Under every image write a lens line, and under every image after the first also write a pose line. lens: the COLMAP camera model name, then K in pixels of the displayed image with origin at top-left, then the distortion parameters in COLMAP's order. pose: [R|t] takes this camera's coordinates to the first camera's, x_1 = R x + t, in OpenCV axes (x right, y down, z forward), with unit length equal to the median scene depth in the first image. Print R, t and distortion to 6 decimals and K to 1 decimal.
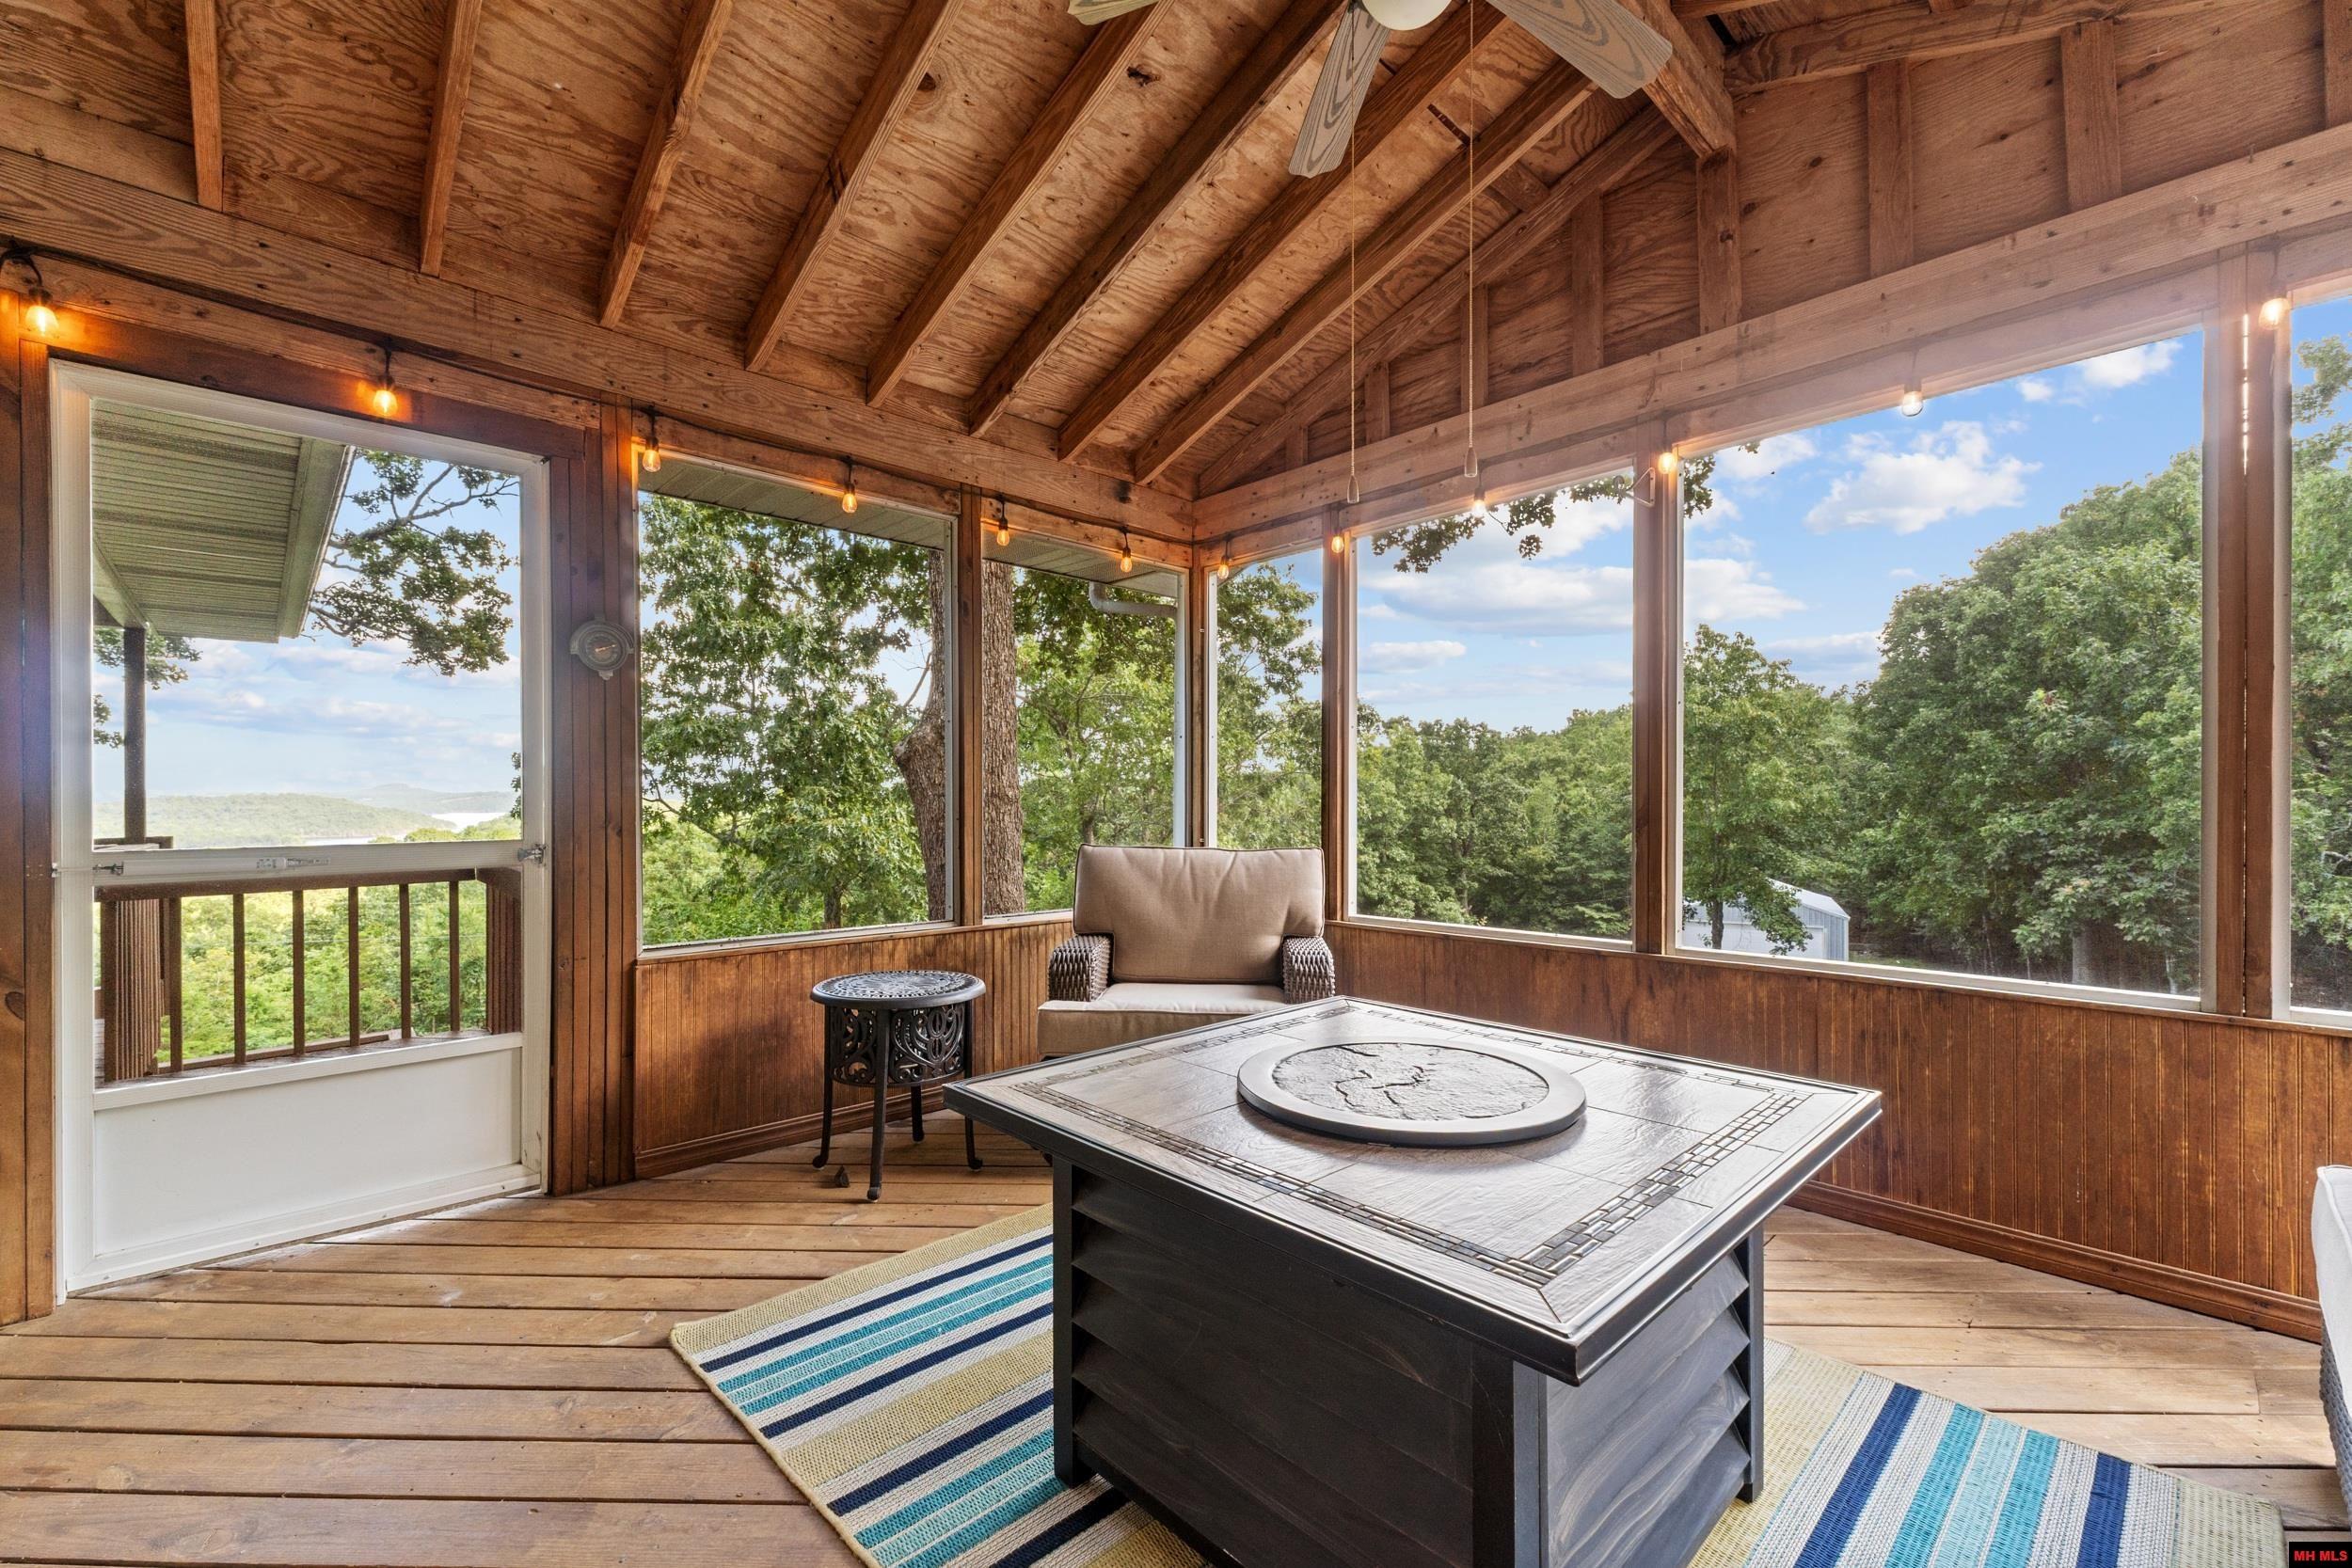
lens RADIAL K [[989.8, 0, 1177.8], [0, 989.8, 788.3], [0, 0, 1]] dist [0.004755, -0.000177]
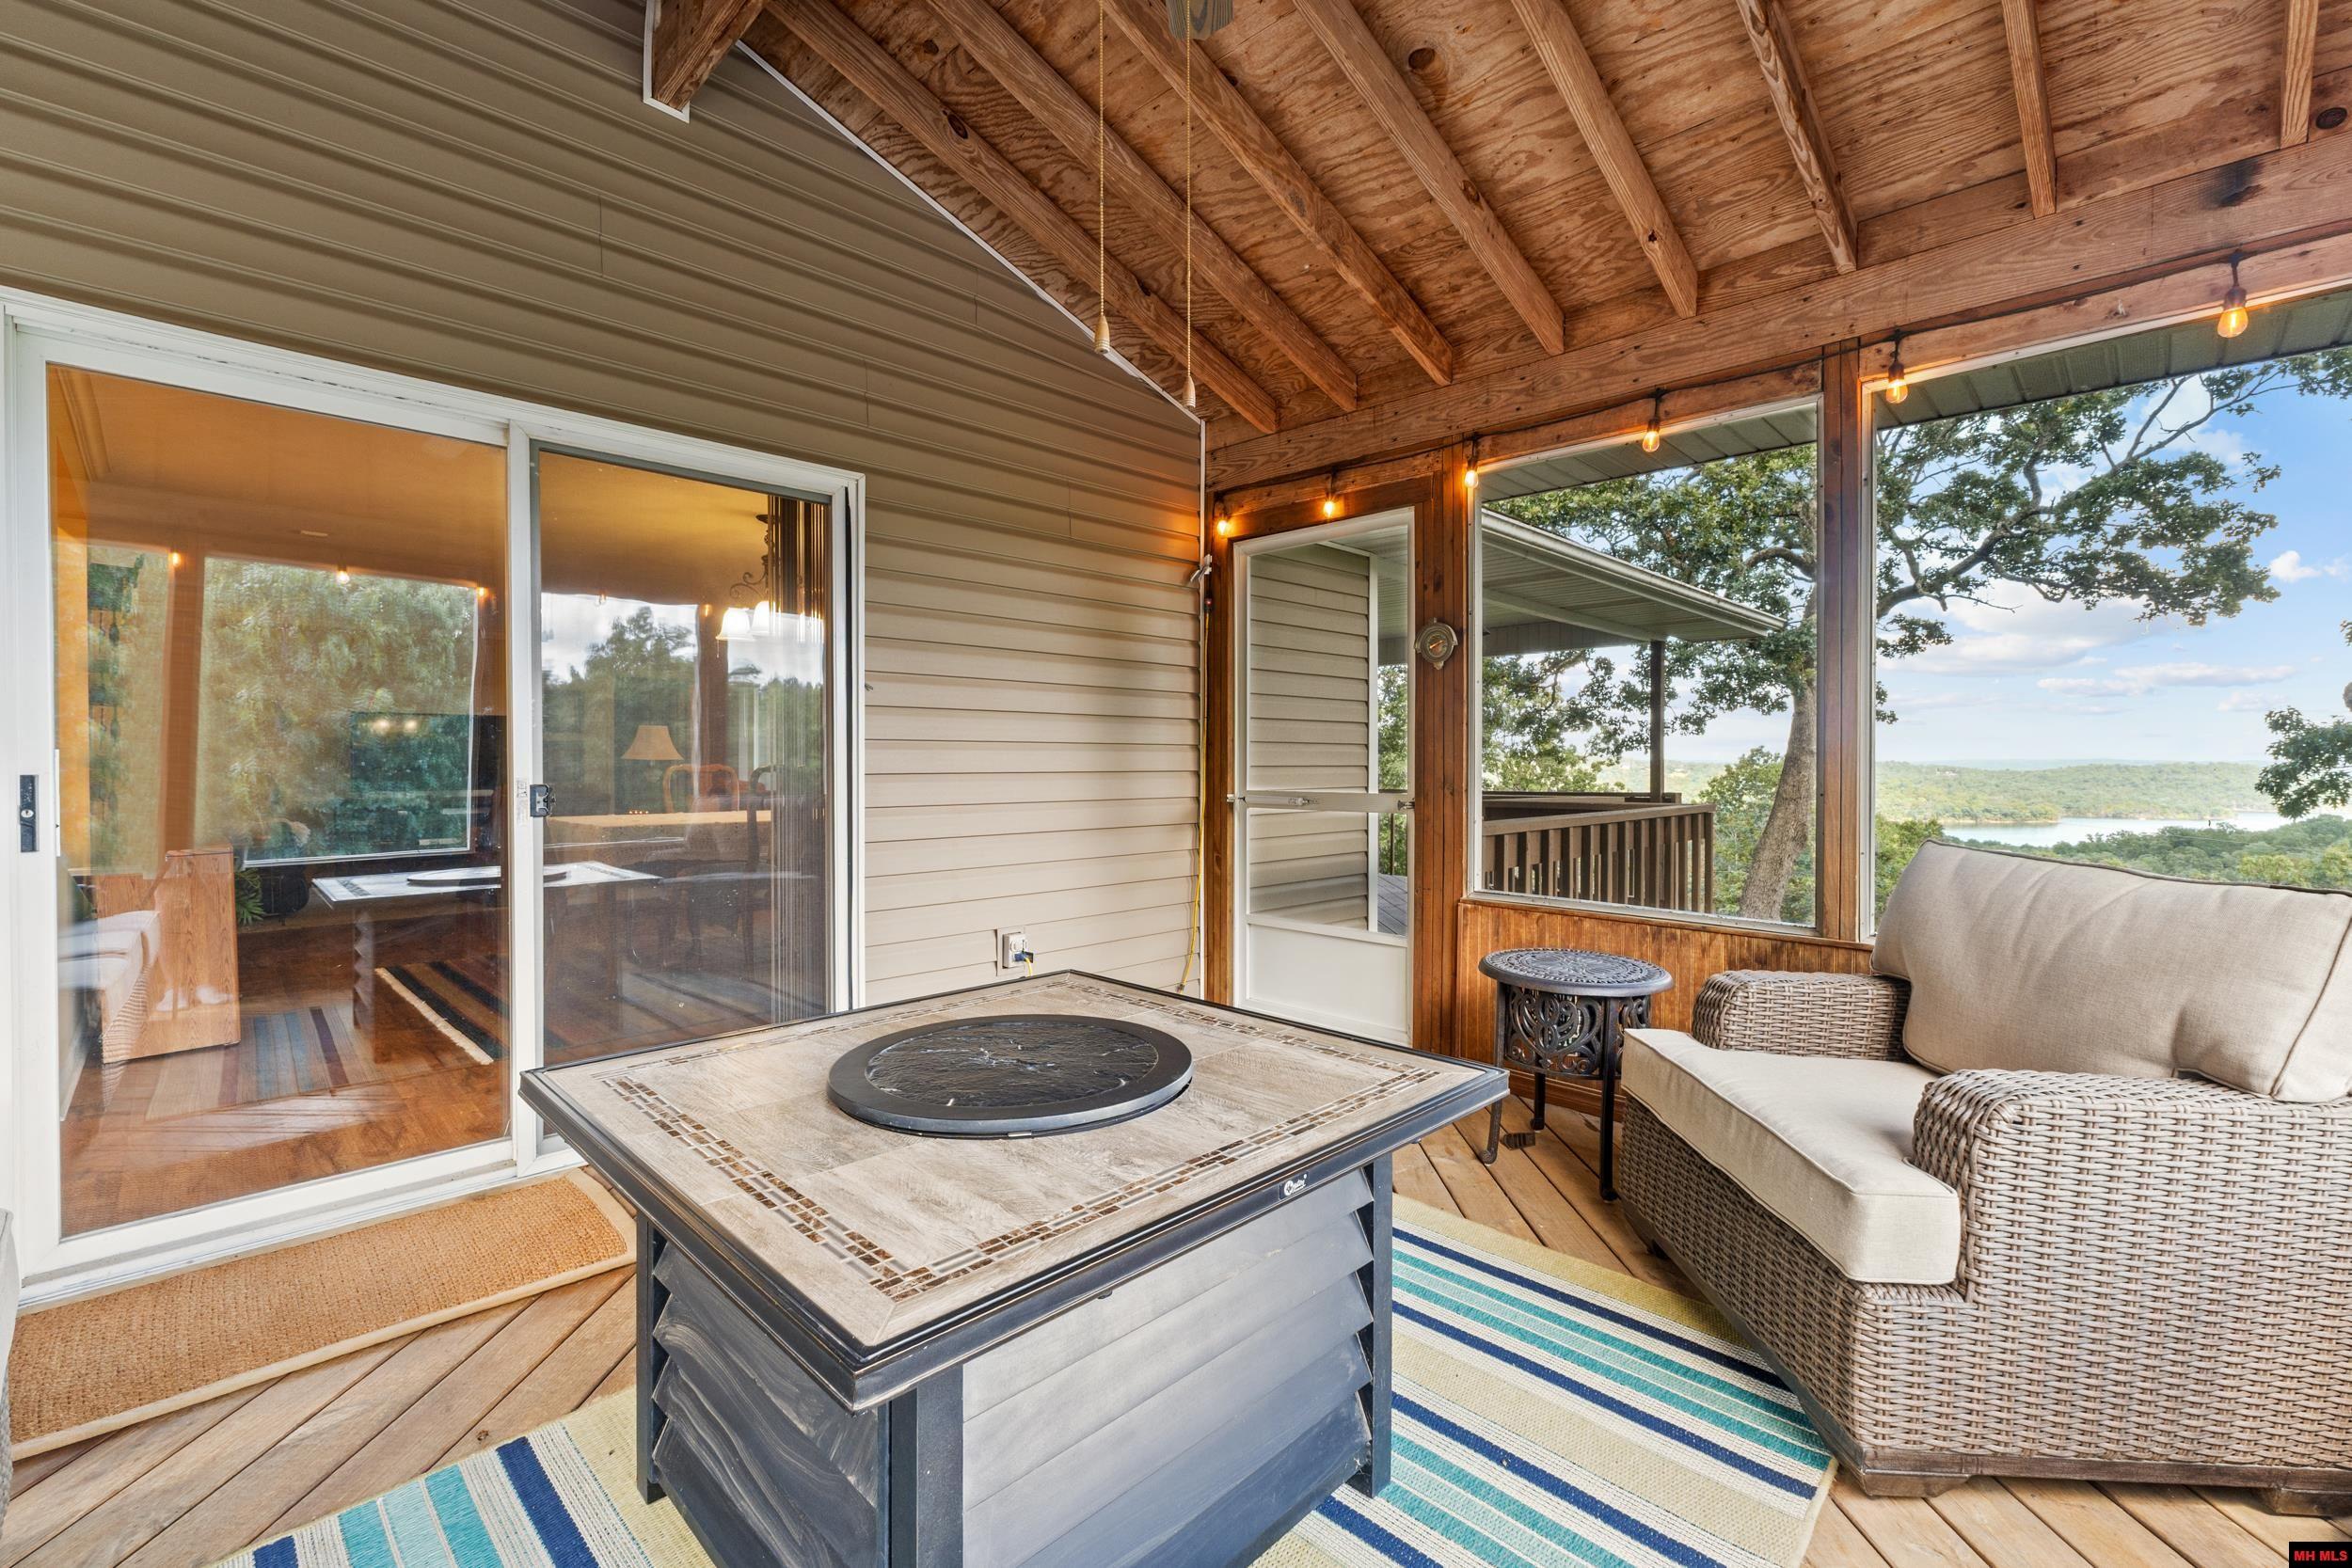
lens RADIAL K [[989.8, 0, 1197.4], [0, 989.8, 769.2], [0, 0, 1]] dist [0.004755, -0.000177]
pose [[0.051500, 0.008878, -0.998634, 0.443857], [0.004363, 0.999949, 0.009115, 0.002186], [0.998663, -0.004826, 0.051459, 0.425670]]
